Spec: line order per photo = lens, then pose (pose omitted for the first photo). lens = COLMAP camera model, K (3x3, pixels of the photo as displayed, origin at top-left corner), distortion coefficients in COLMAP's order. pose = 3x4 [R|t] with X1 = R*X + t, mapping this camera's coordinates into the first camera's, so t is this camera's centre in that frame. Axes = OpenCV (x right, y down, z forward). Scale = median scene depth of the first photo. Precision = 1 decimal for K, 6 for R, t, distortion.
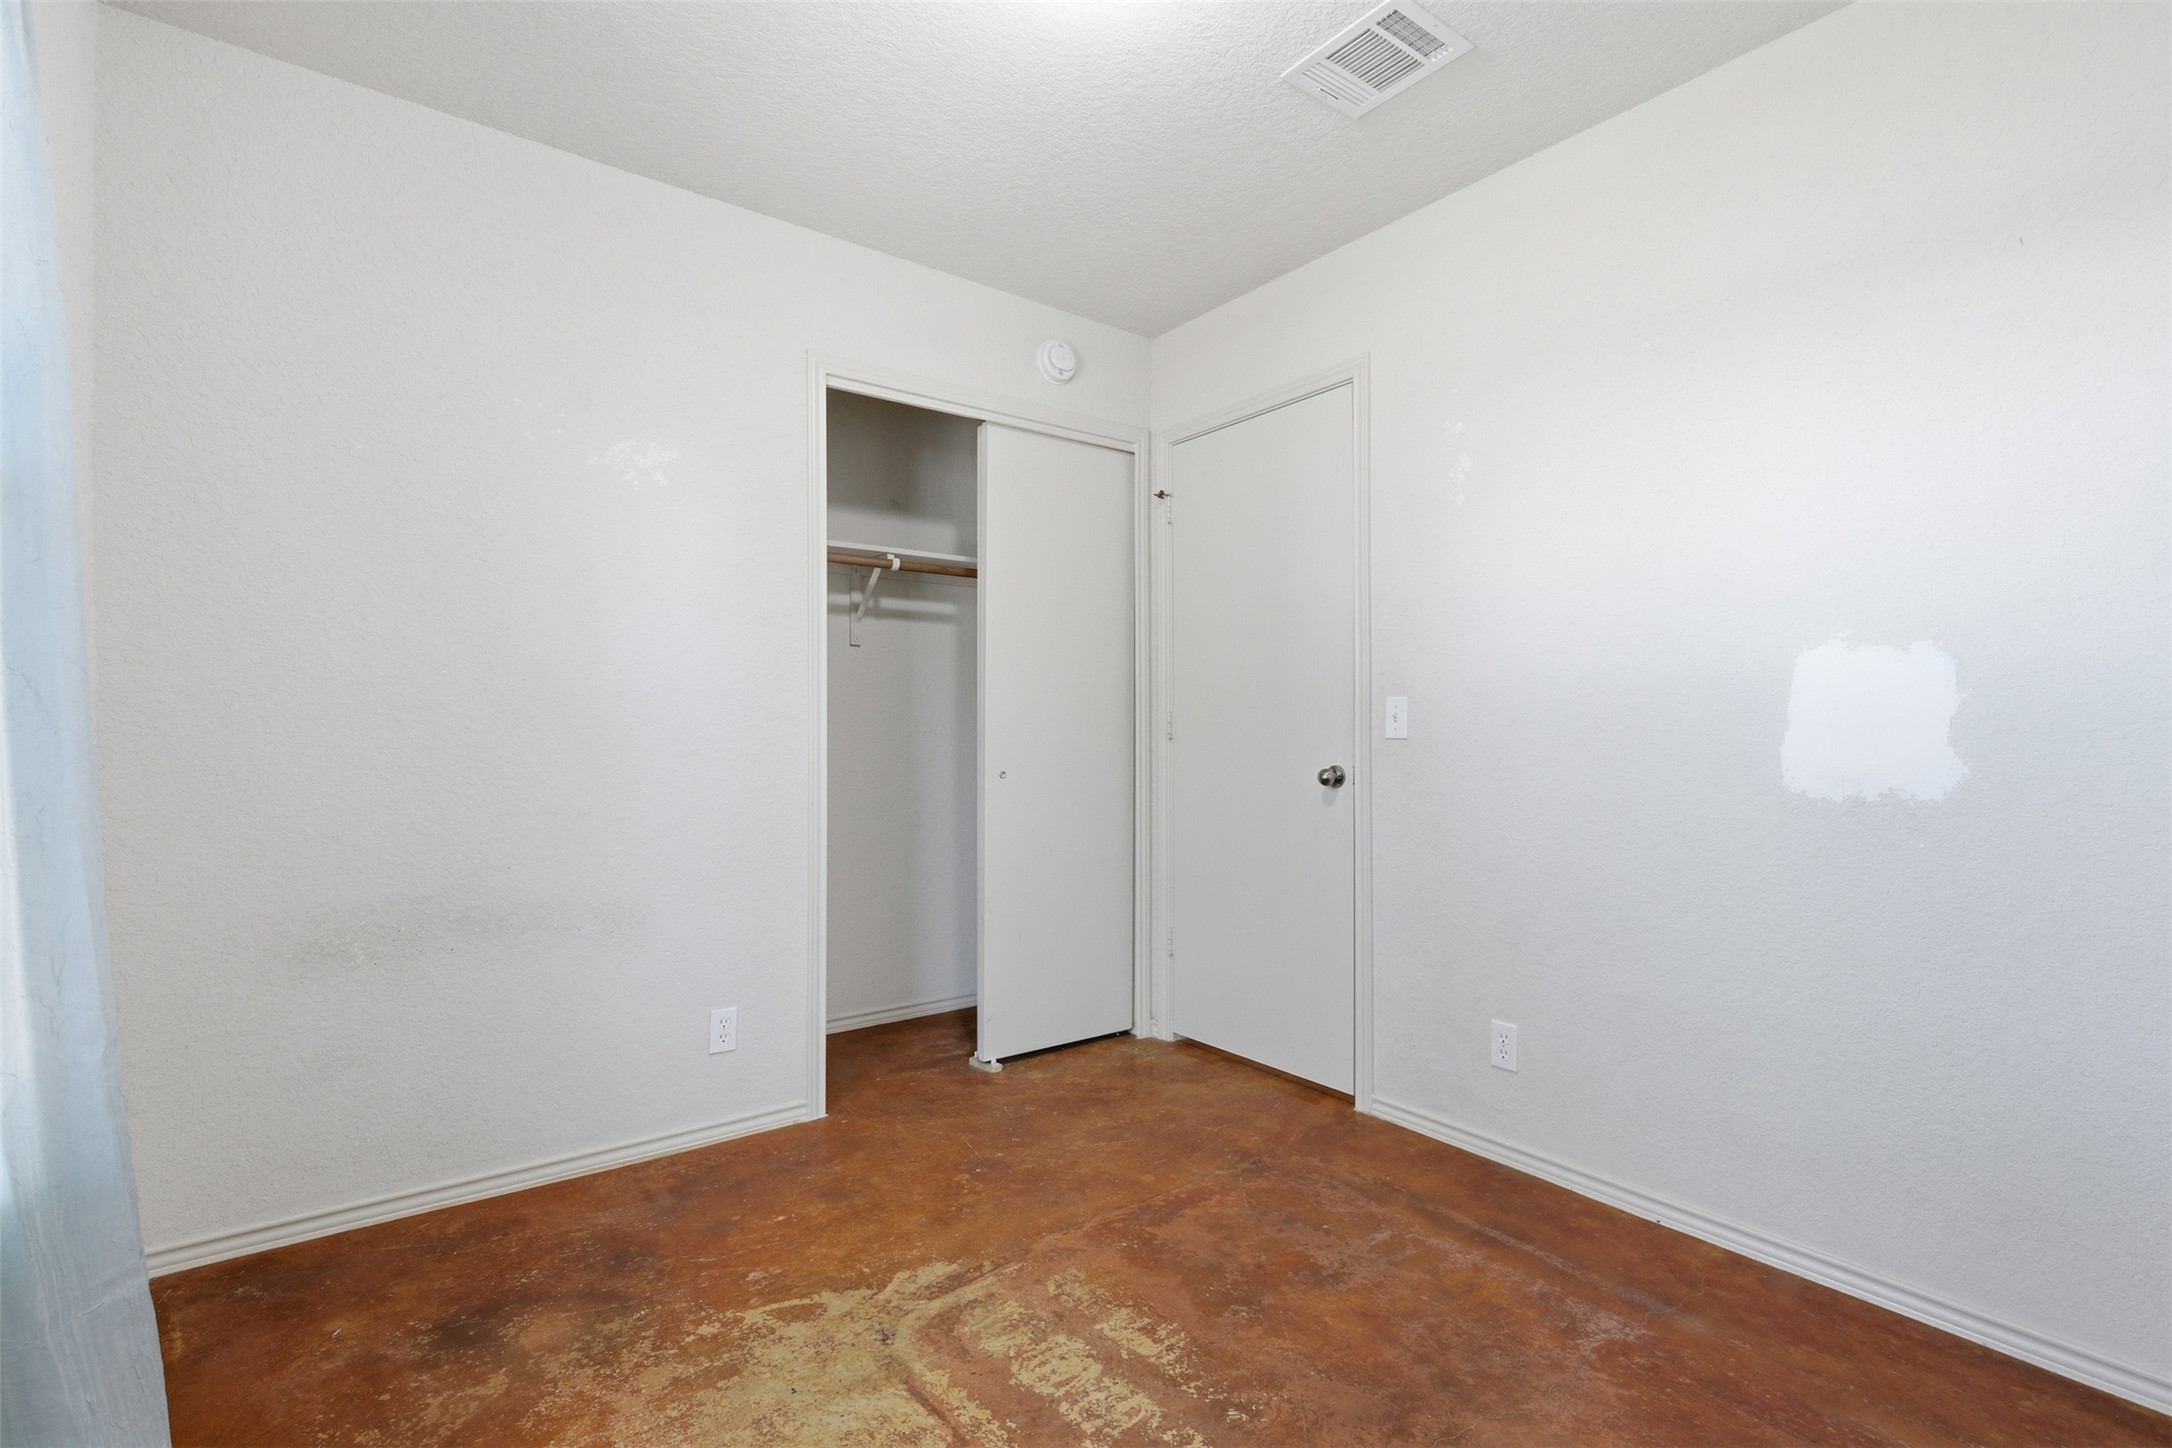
lens RADIAL K [[982.7, 0, 1083.2], [0, 982.7, 730.2], [0, 0, 1]] dist [-0.000116, 0.000491]
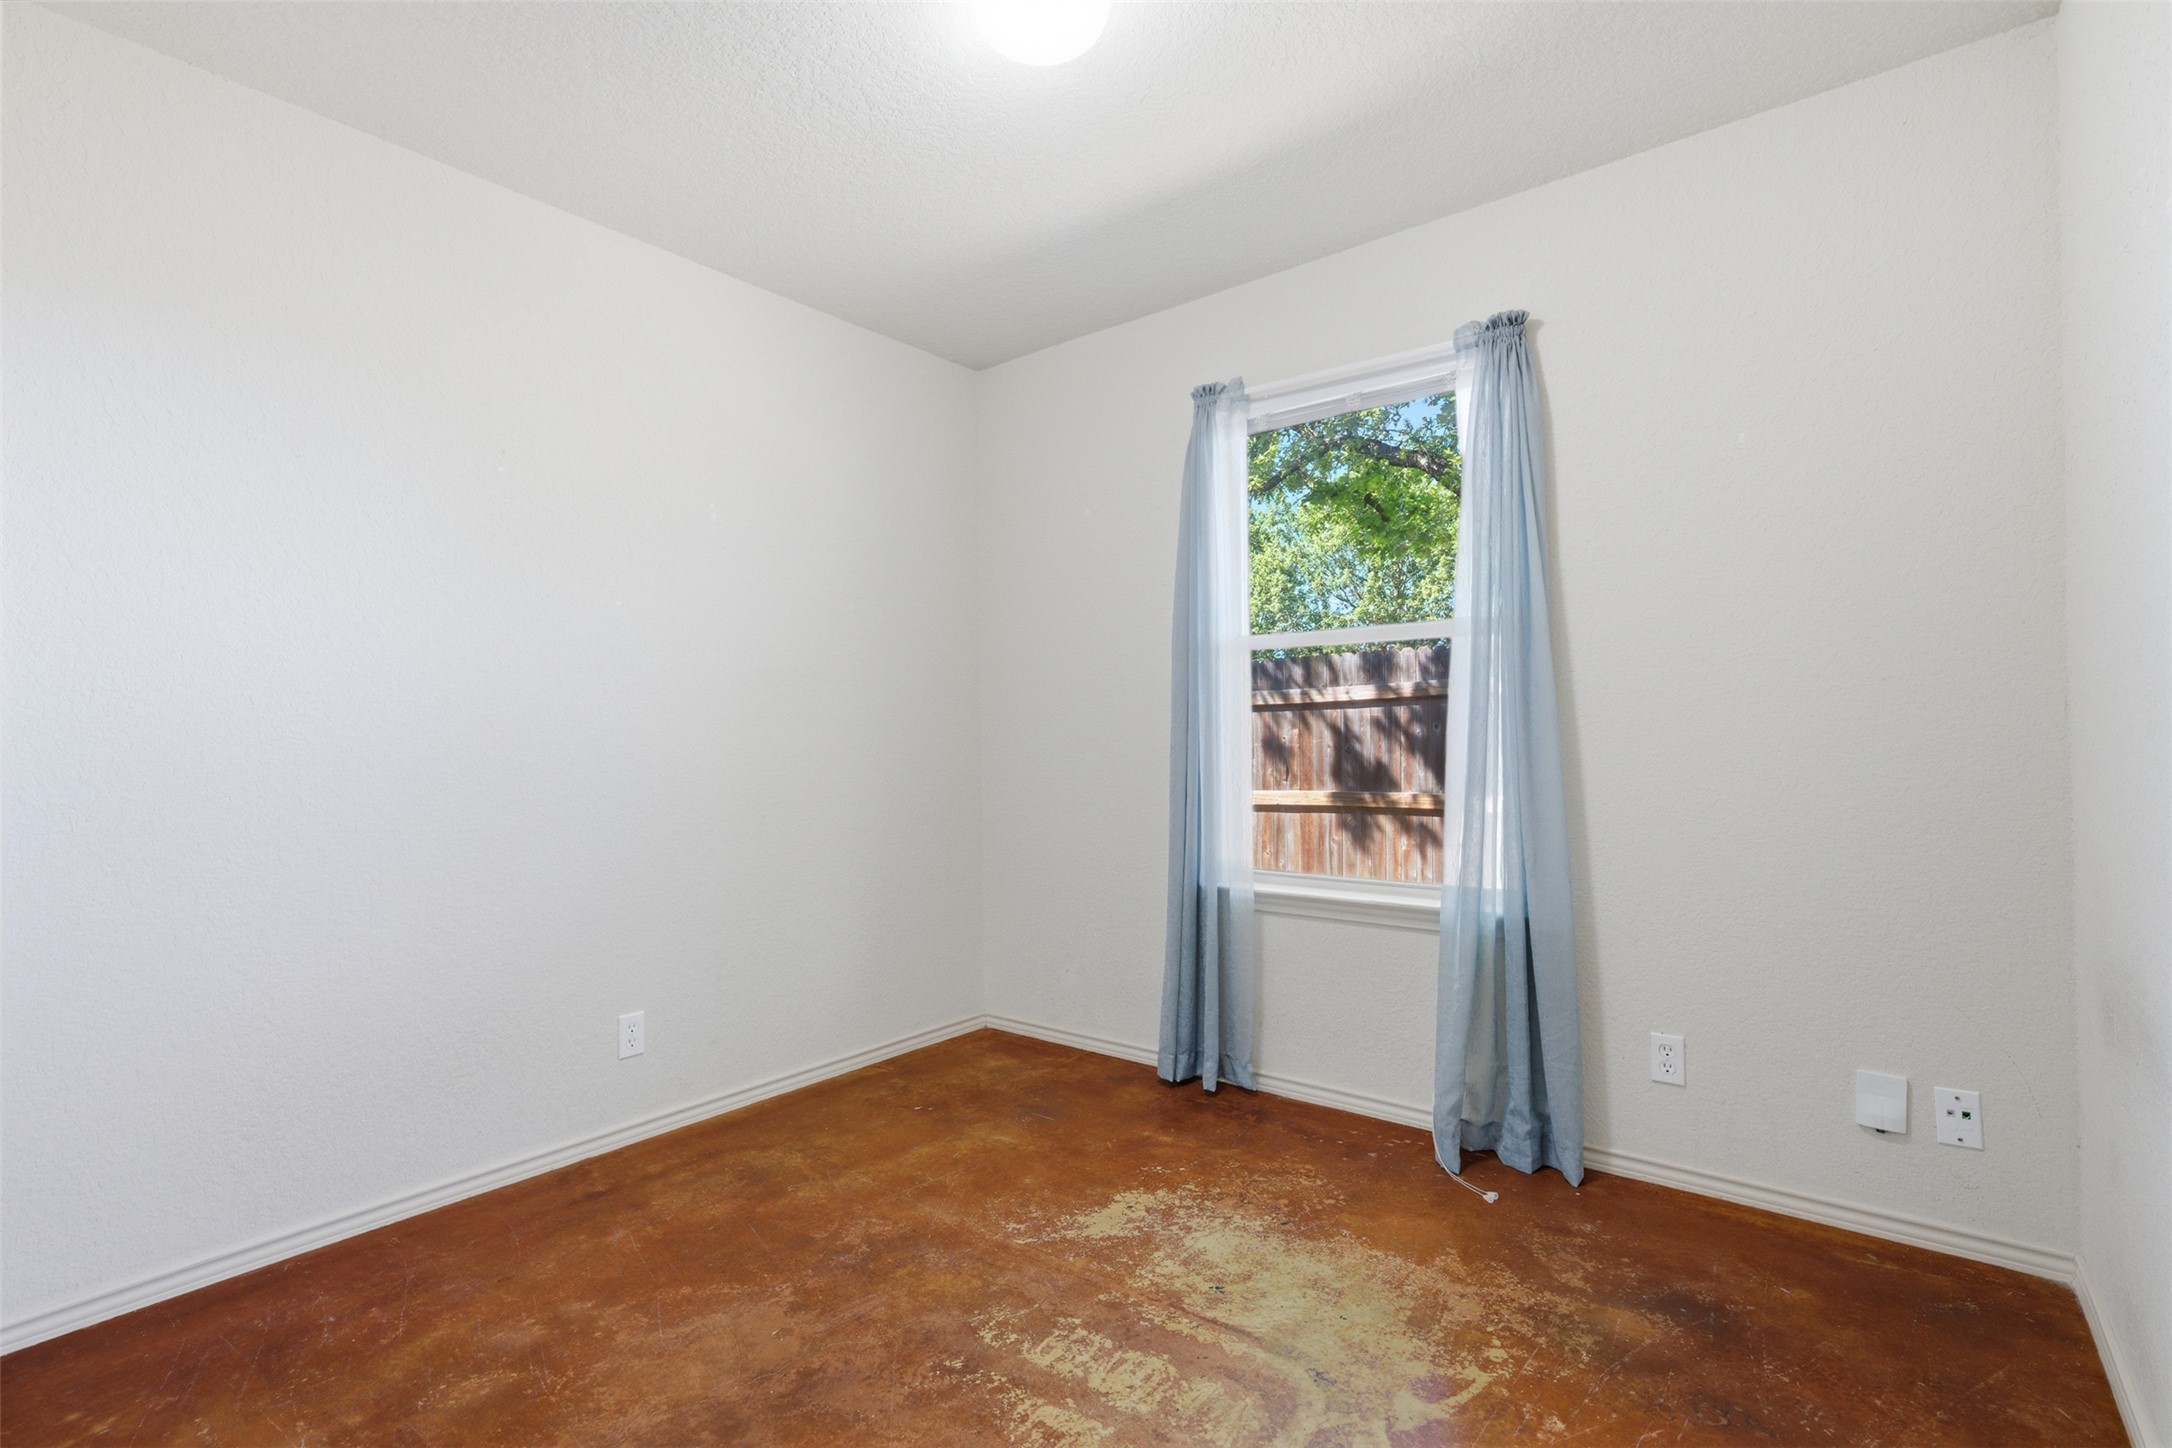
lens RADIAL K [[982.7, 0, 1088.6], [0, 982.7, 728.6], [0, 0, 1]] dist [-0.000116, 0.000491]
pose [[-0.966237, 0.007656, -0.257540, 0.269342], [0.010462, 0.999900, -0.009527, -0.002727], [0.257441, -0.011900, -0.966221, 1.967460]]
